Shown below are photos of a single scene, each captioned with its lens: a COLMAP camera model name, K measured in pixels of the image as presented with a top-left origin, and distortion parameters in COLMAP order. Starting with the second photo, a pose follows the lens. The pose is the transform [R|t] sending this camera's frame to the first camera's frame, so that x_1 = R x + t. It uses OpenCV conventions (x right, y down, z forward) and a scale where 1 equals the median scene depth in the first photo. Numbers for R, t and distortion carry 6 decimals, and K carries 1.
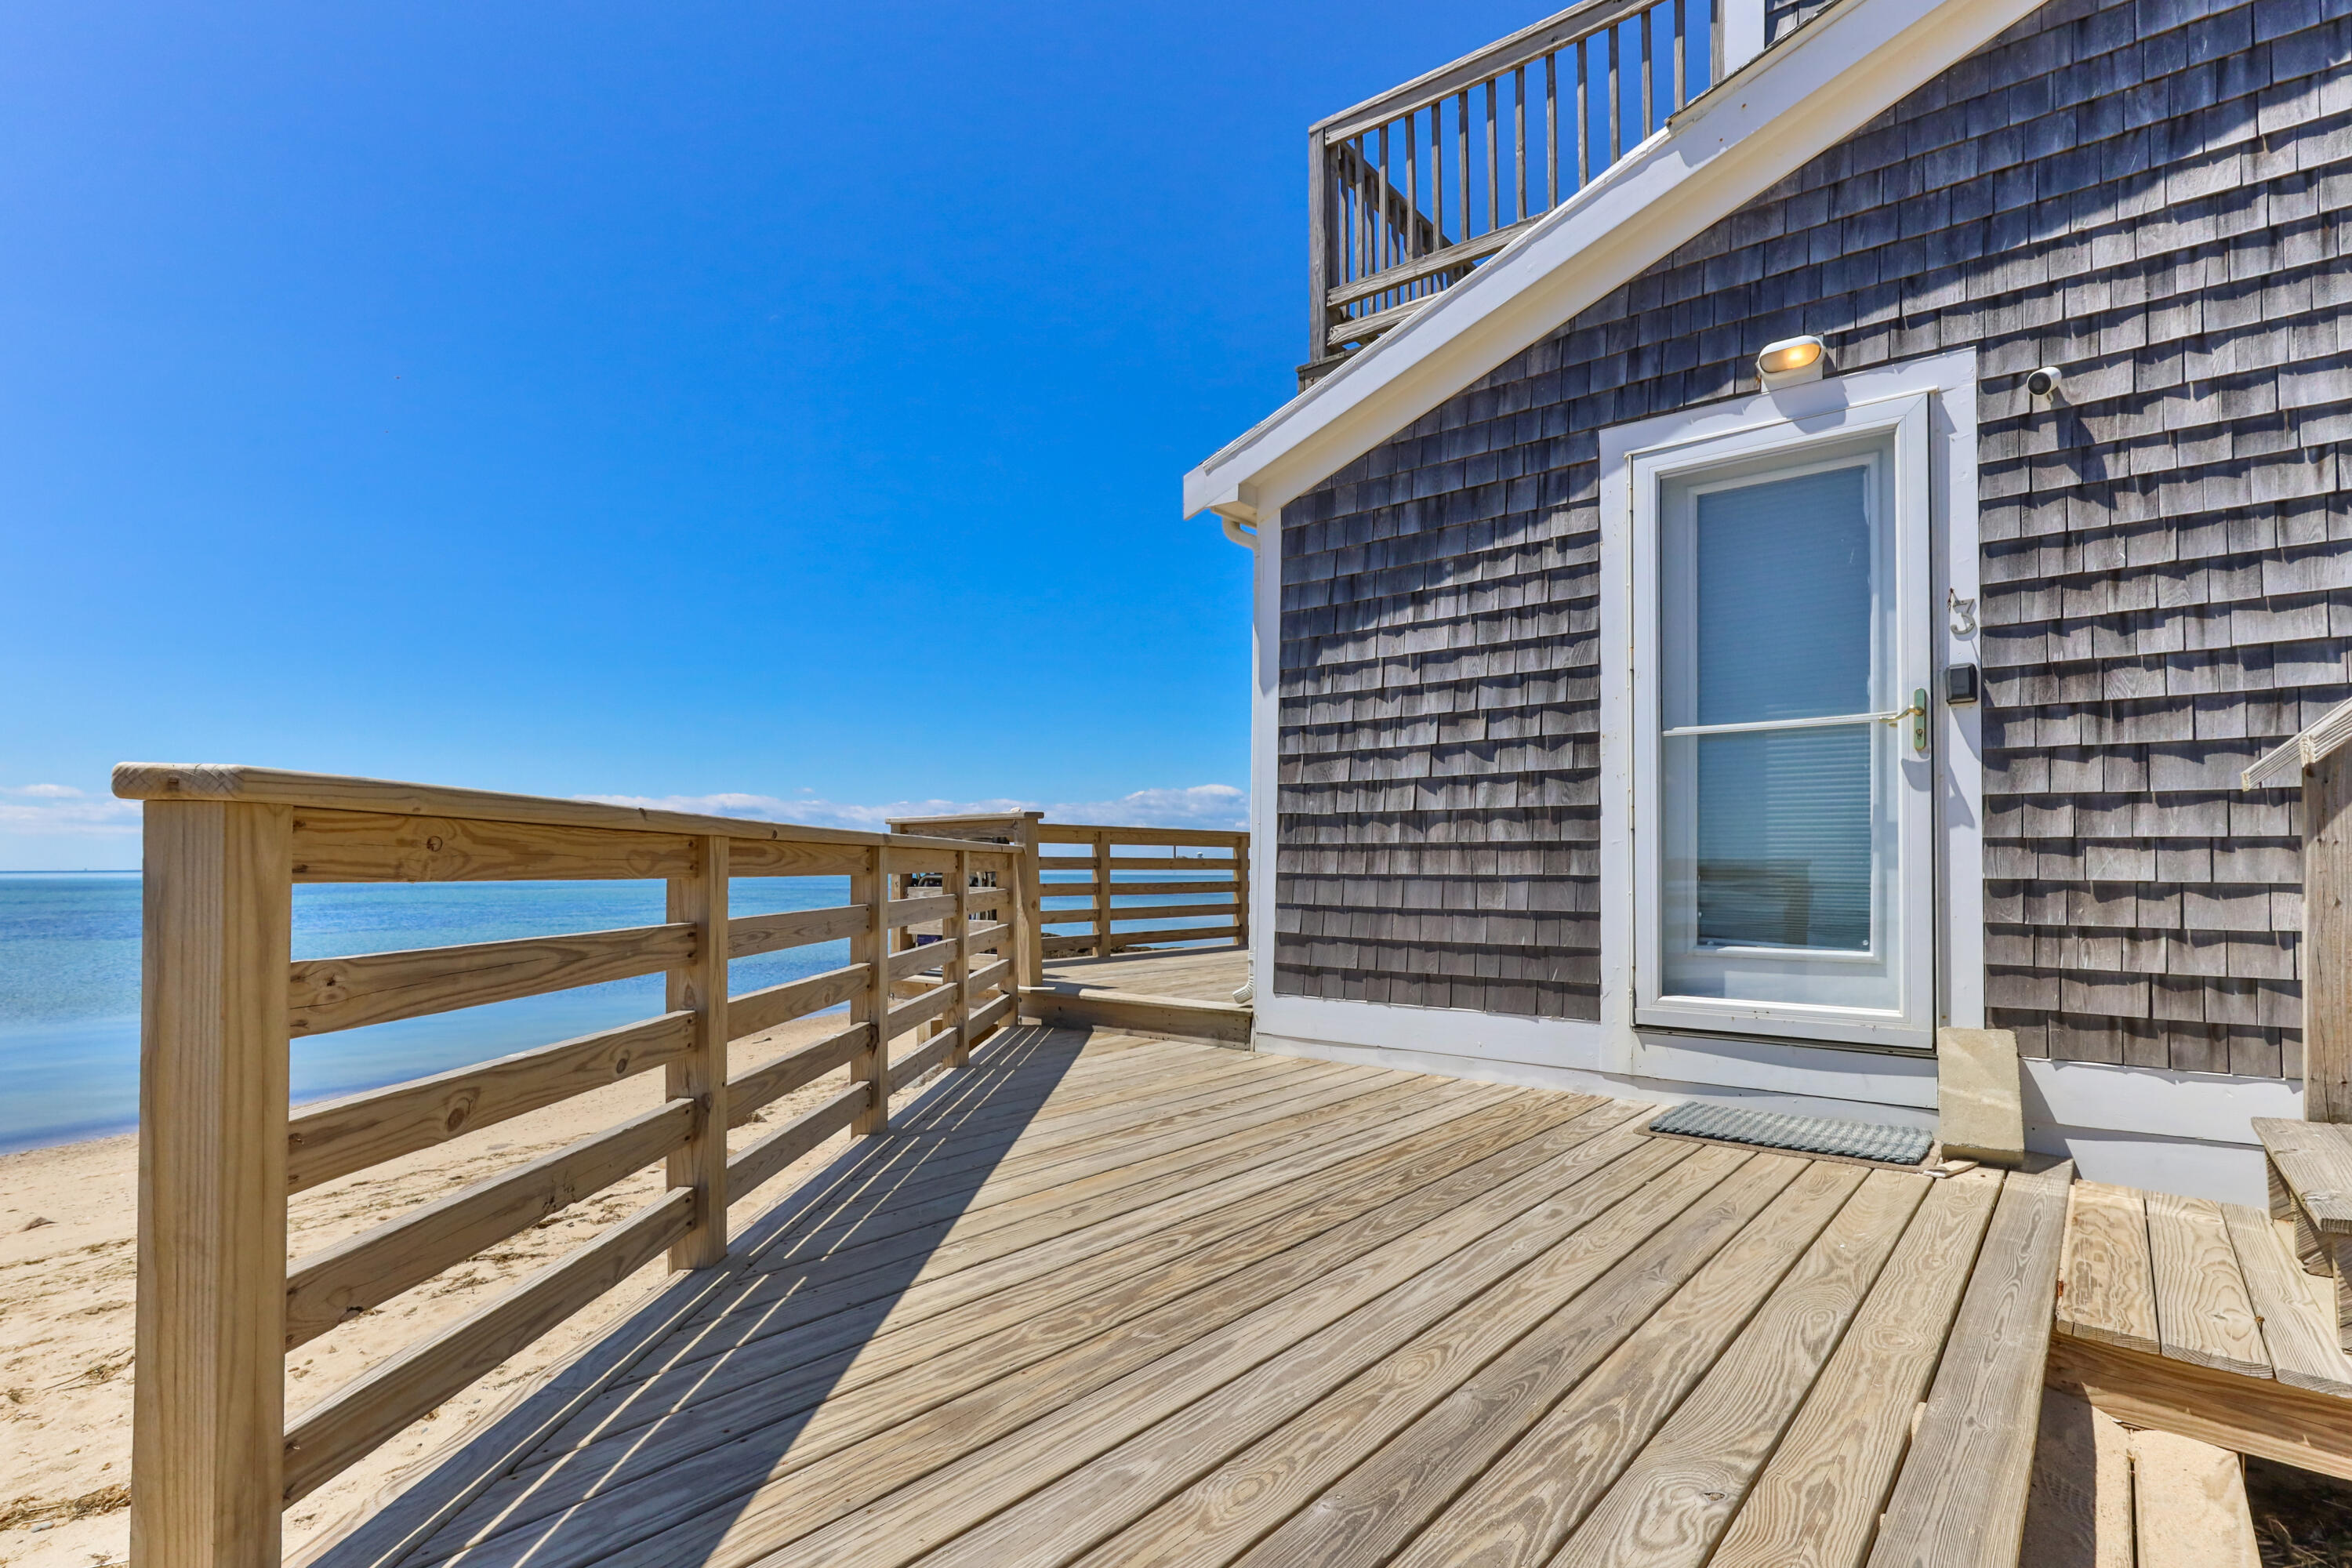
lens RADIAL K [[1176.6, 0, 1161.7], [0, 1176.6, 850.7], [0, 0, 1]] dist [-0.002642, -0.000307]
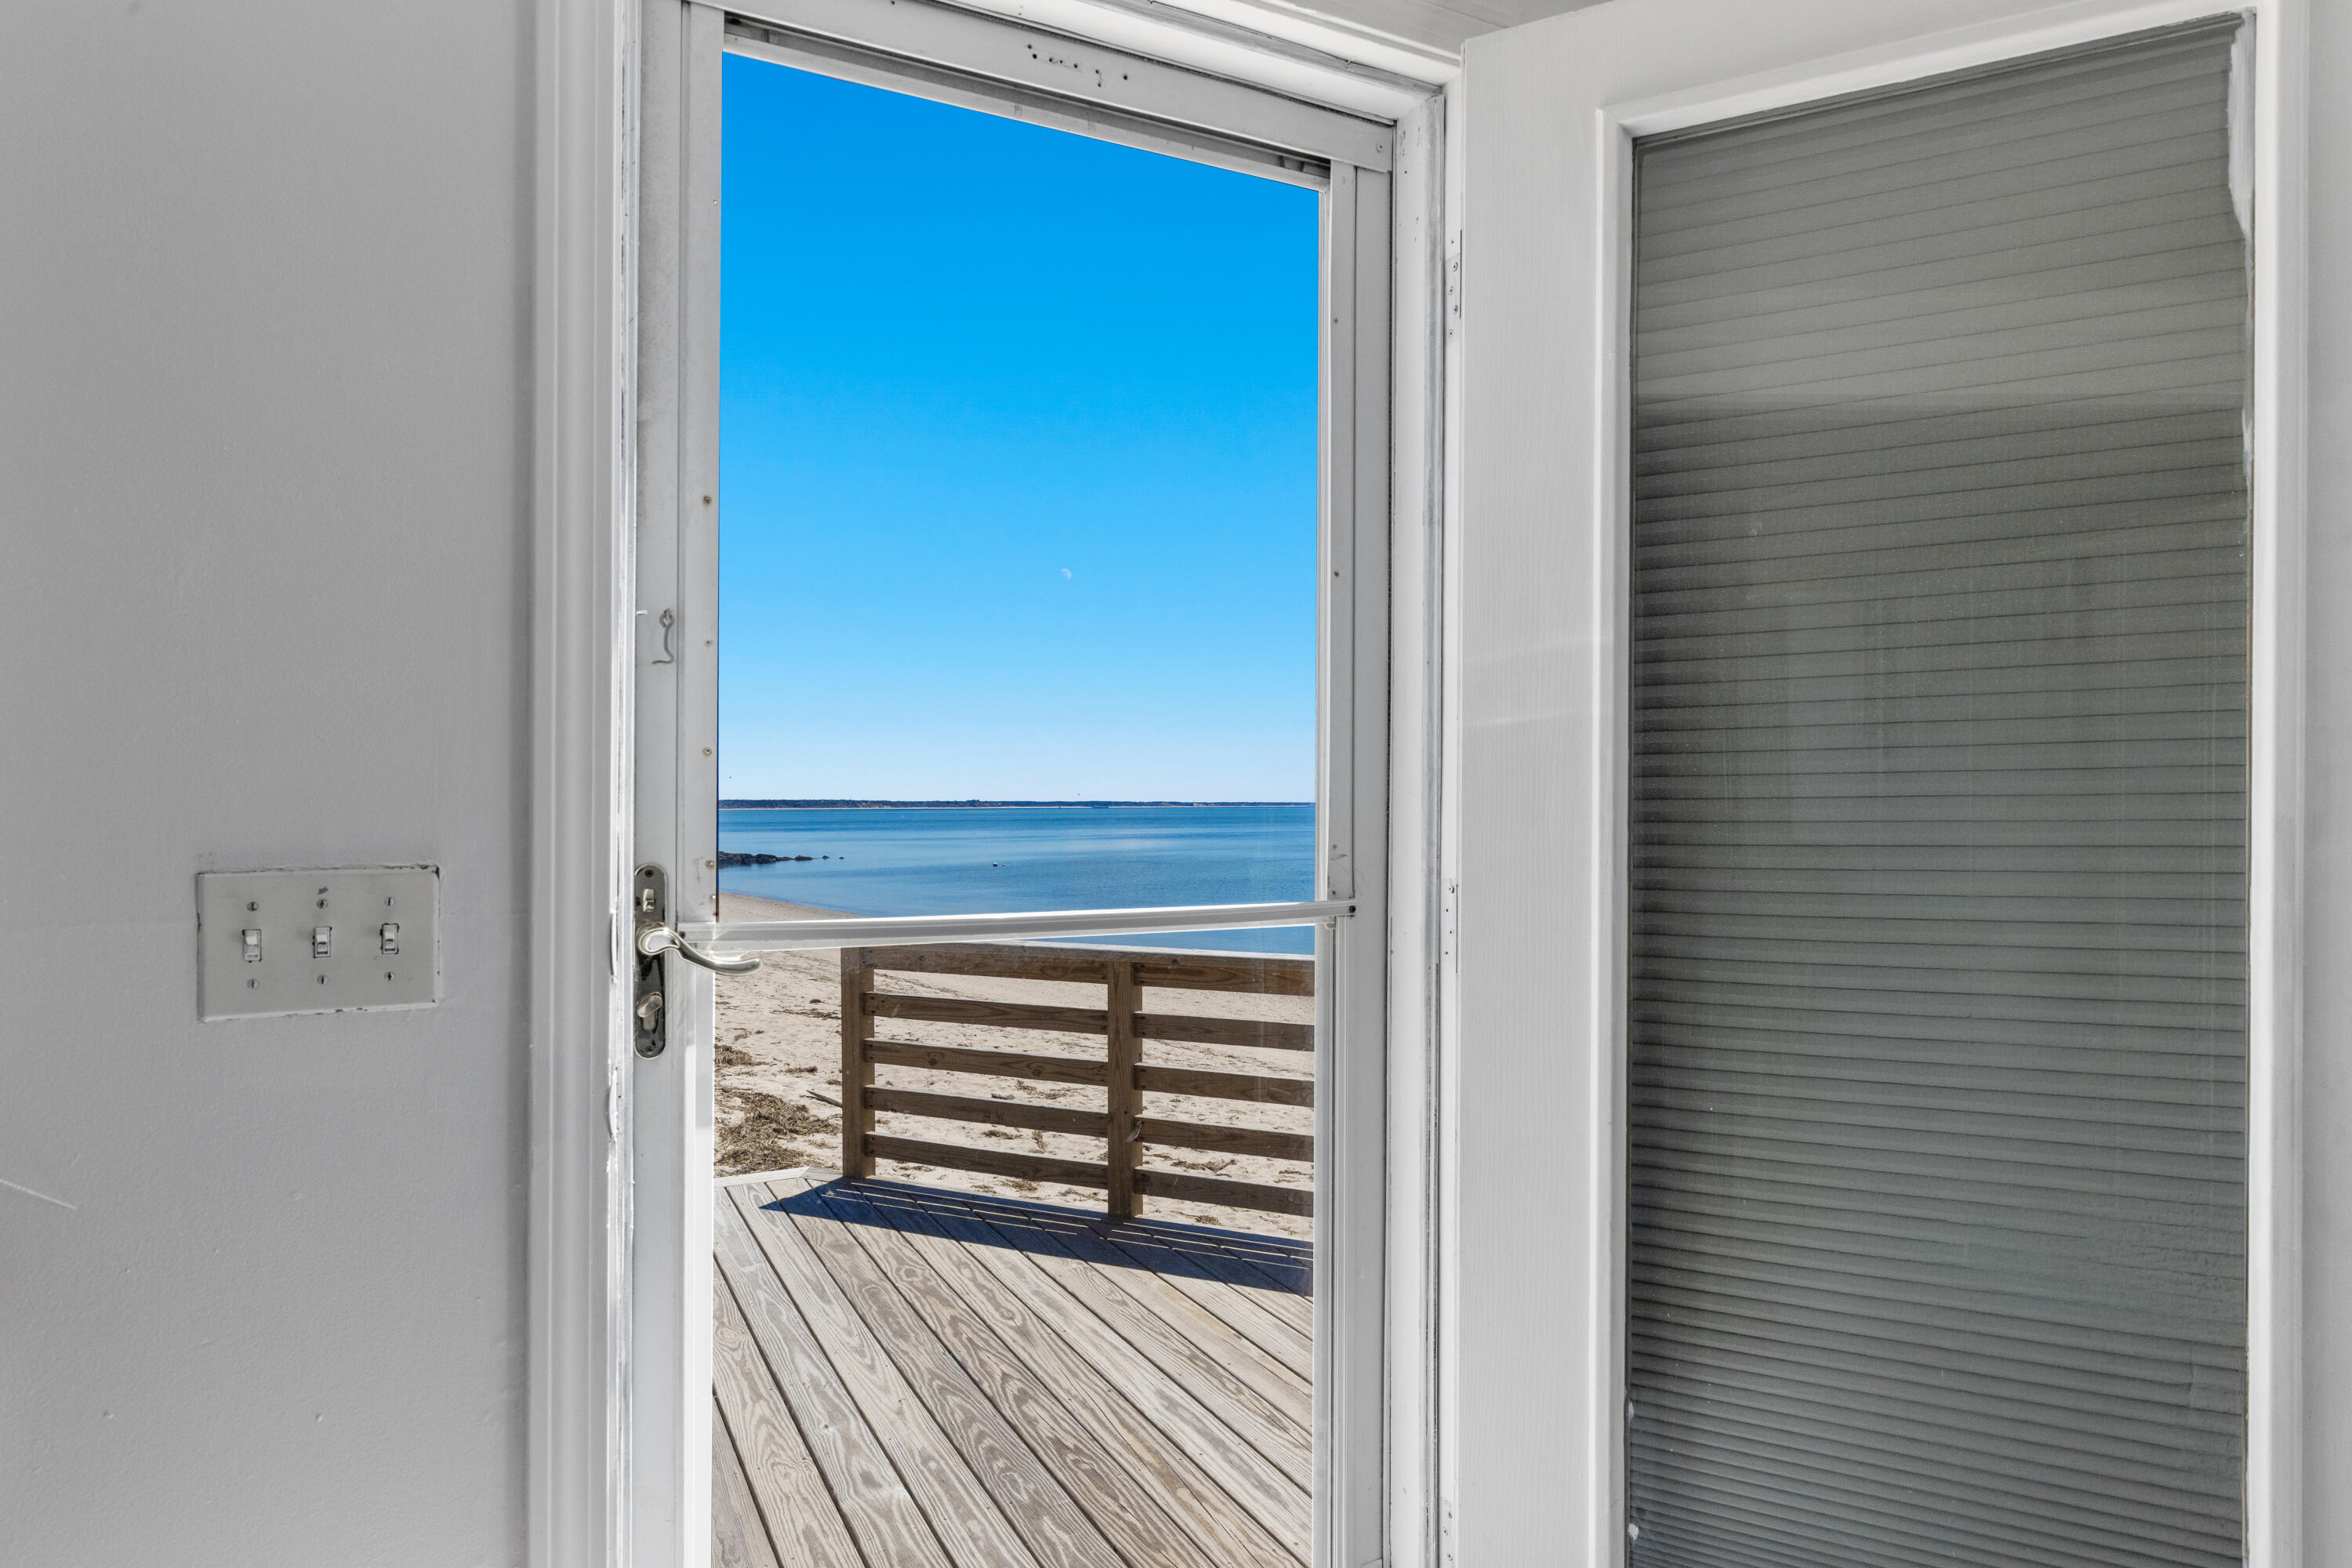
lens RADIAL K [[1407.0, 0, 1176.0], [0, 1407.0, 784.0], [0, 0, 1]] dist [-0.002017, -0.000322]
pose [[-0.415405, -0.015173, -0.909510, 1.286481], [0.013351, 0.999651, -0.022775, -0.193208], [0.909538, -0.021604, -0.415058, 1.777090]]
